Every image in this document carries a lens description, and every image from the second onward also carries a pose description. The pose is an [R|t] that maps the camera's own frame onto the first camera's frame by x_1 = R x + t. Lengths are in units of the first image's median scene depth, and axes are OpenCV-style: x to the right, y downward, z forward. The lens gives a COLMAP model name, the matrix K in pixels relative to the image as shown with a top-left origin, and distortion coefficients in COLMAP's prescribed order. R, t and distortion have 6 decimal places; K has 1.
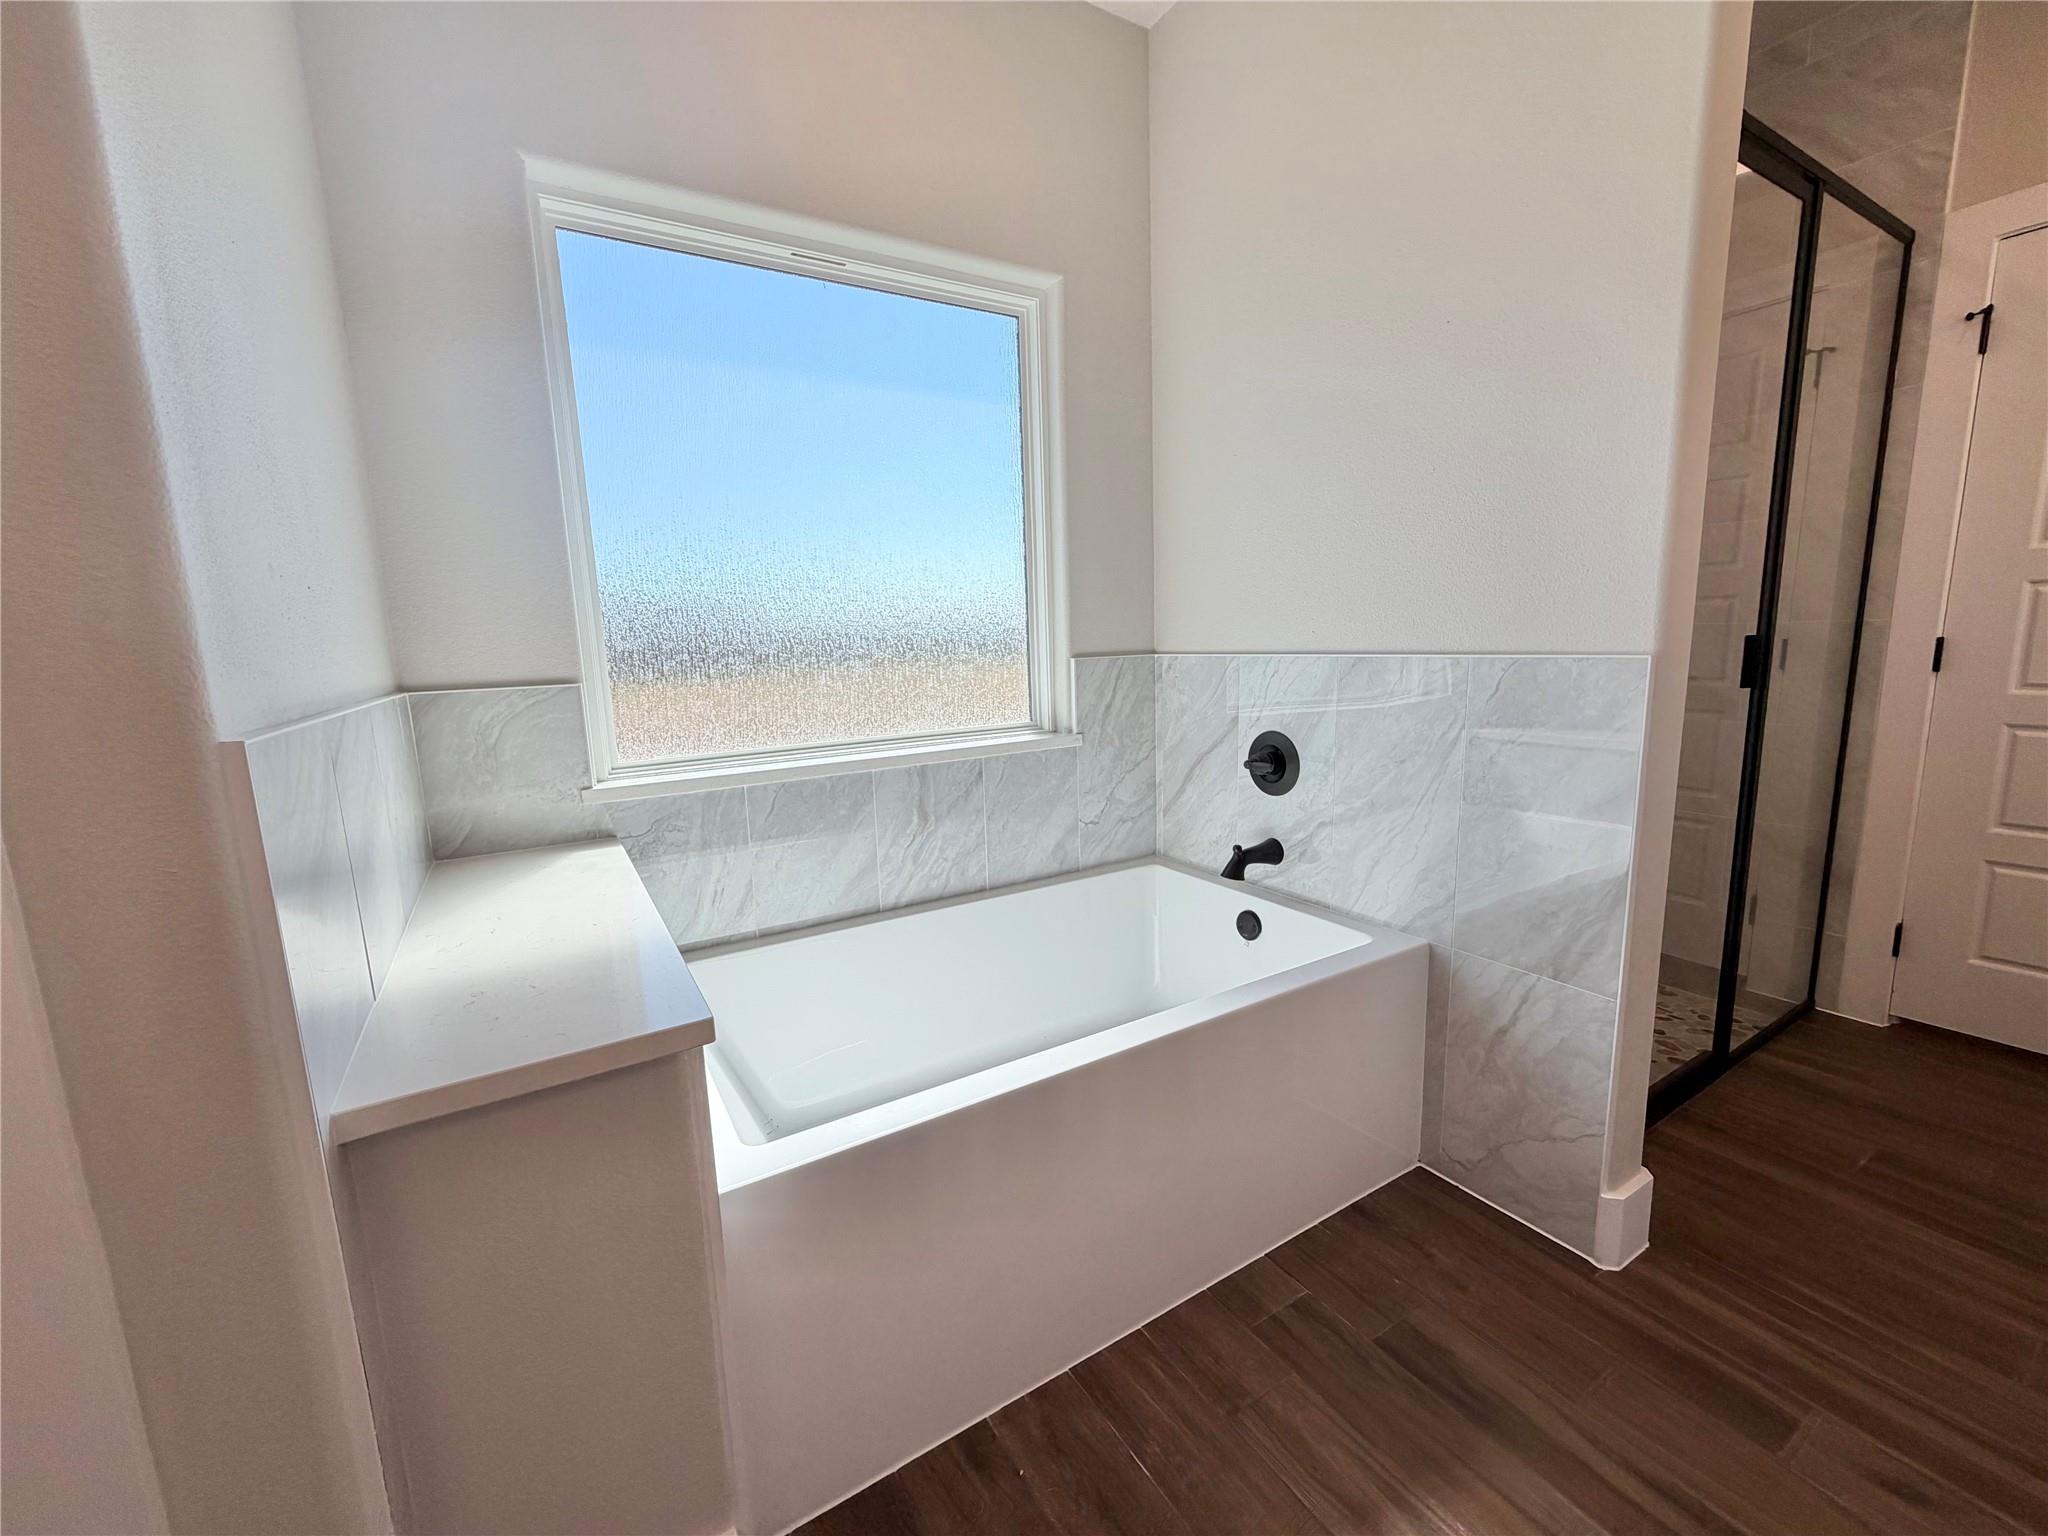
lens RADIAL K [[820.9, 0, 1021.5], [0, 820.9, 758.4], [0, 0, 1]] dist [-0.000101, 0.000969]
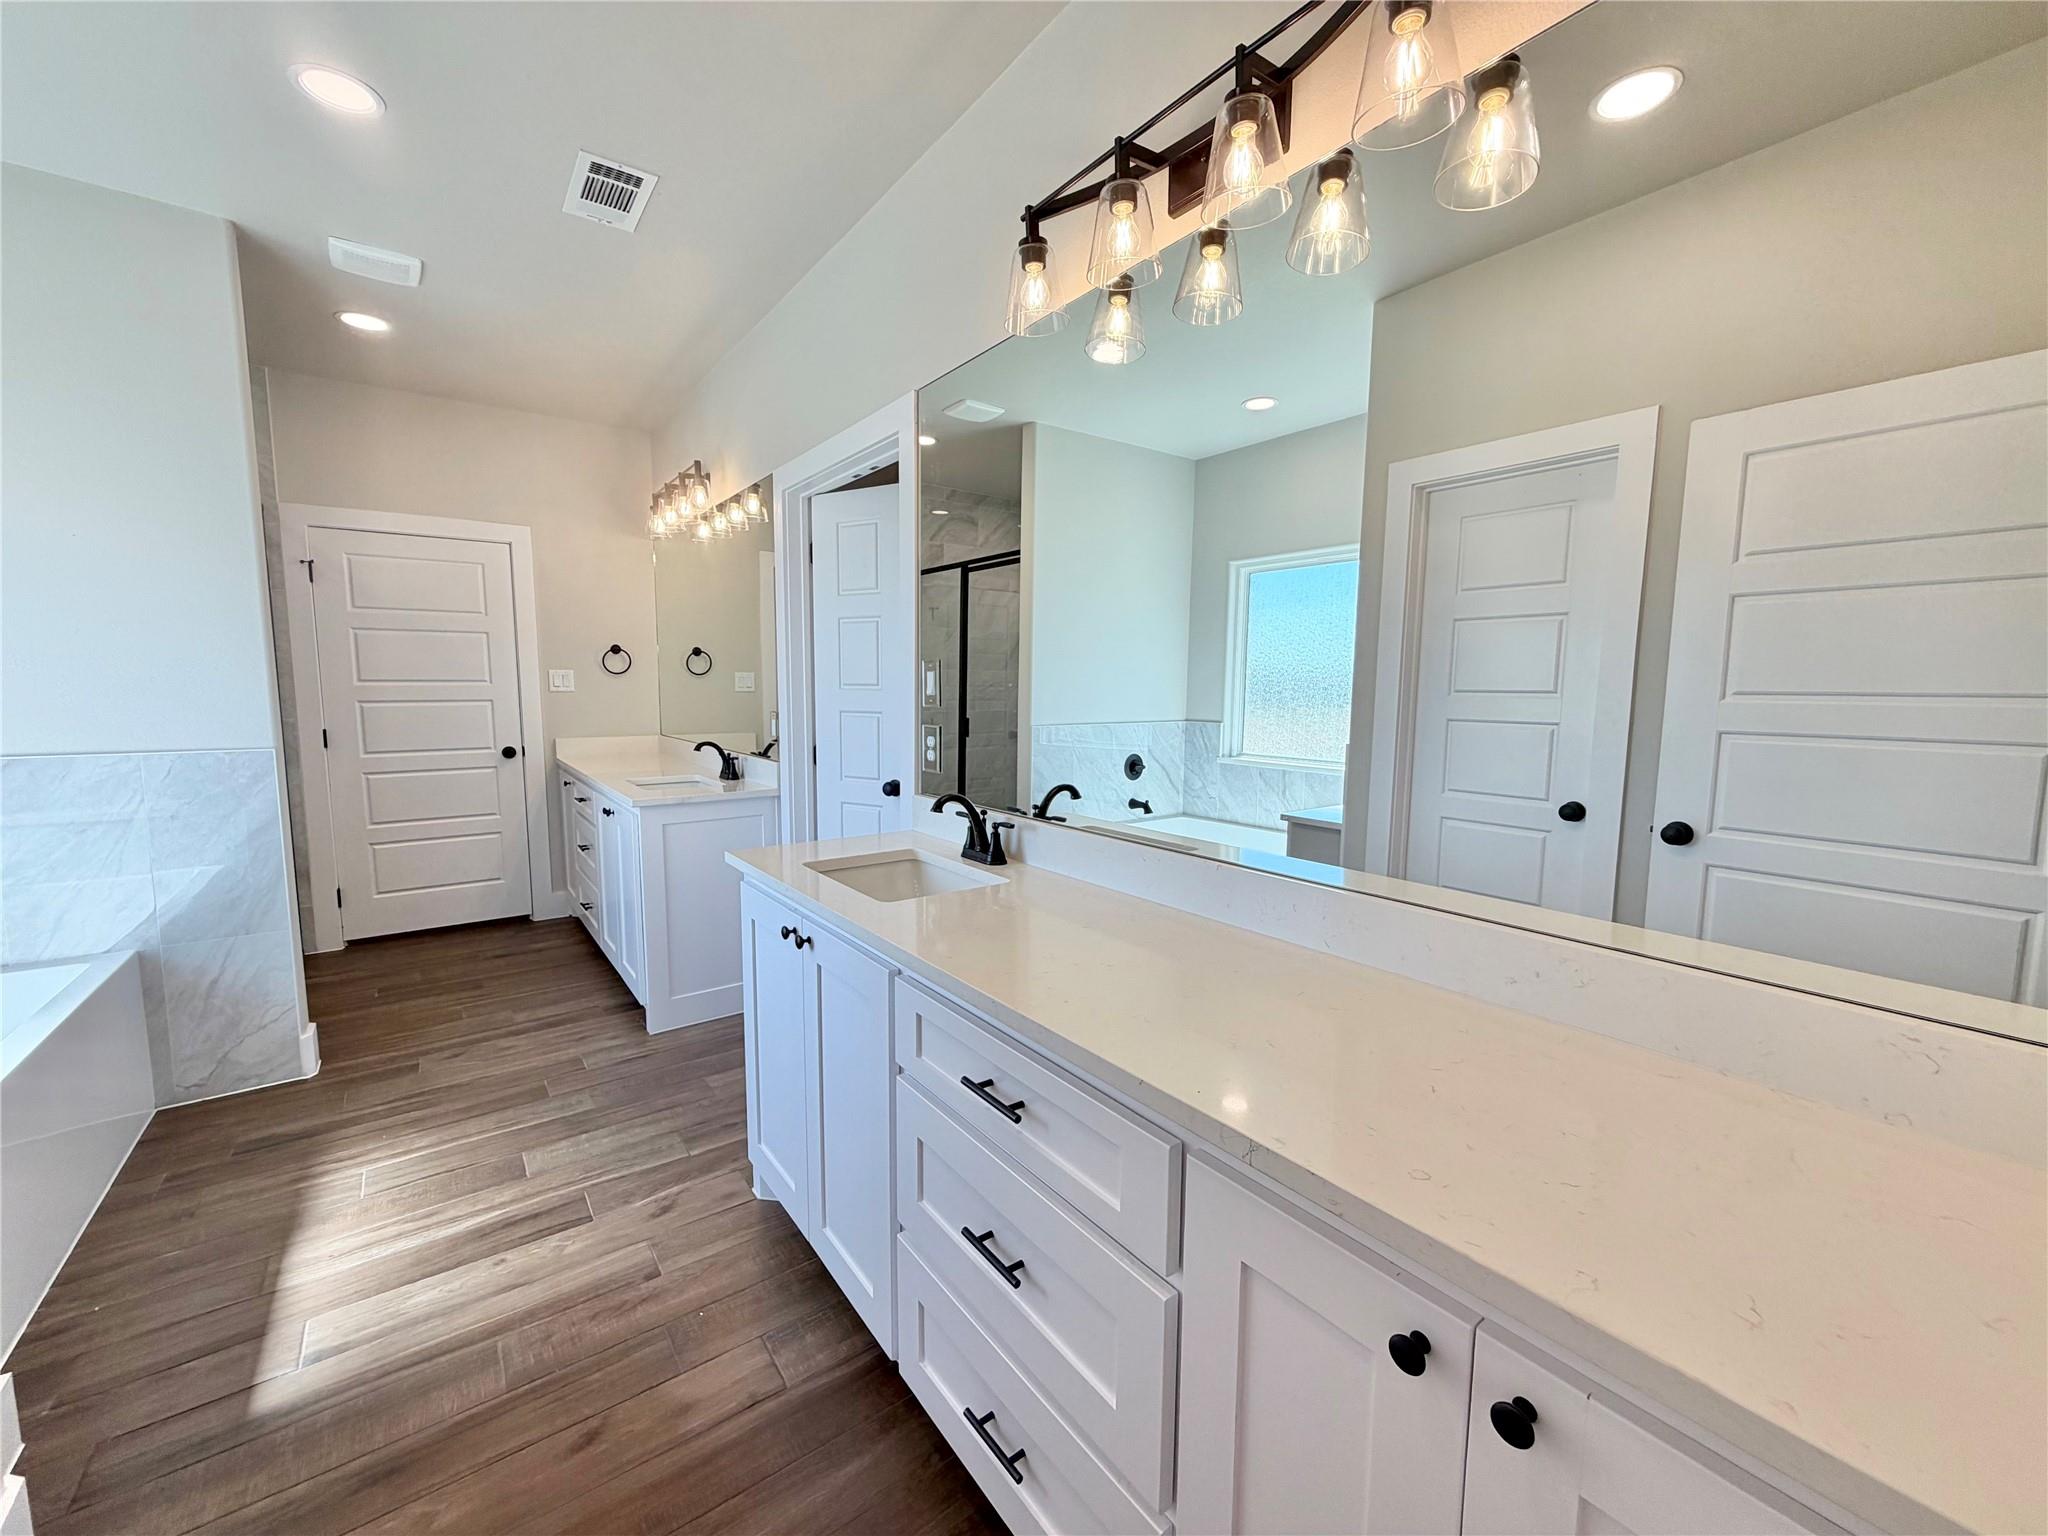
lens RADIAL K [[820.9, 0, 1016.8], [0, 820.9, 794.4], [0, 0, 1]] dist [-0.000101, 0.000969]
pose [[-0.083015, -0.102598, 0.991253, -1.147592], [0.141268, 0.983430, 0.113619, 0.008783], [-0.986485, 0.149465, -0.067145, -0.521483]]
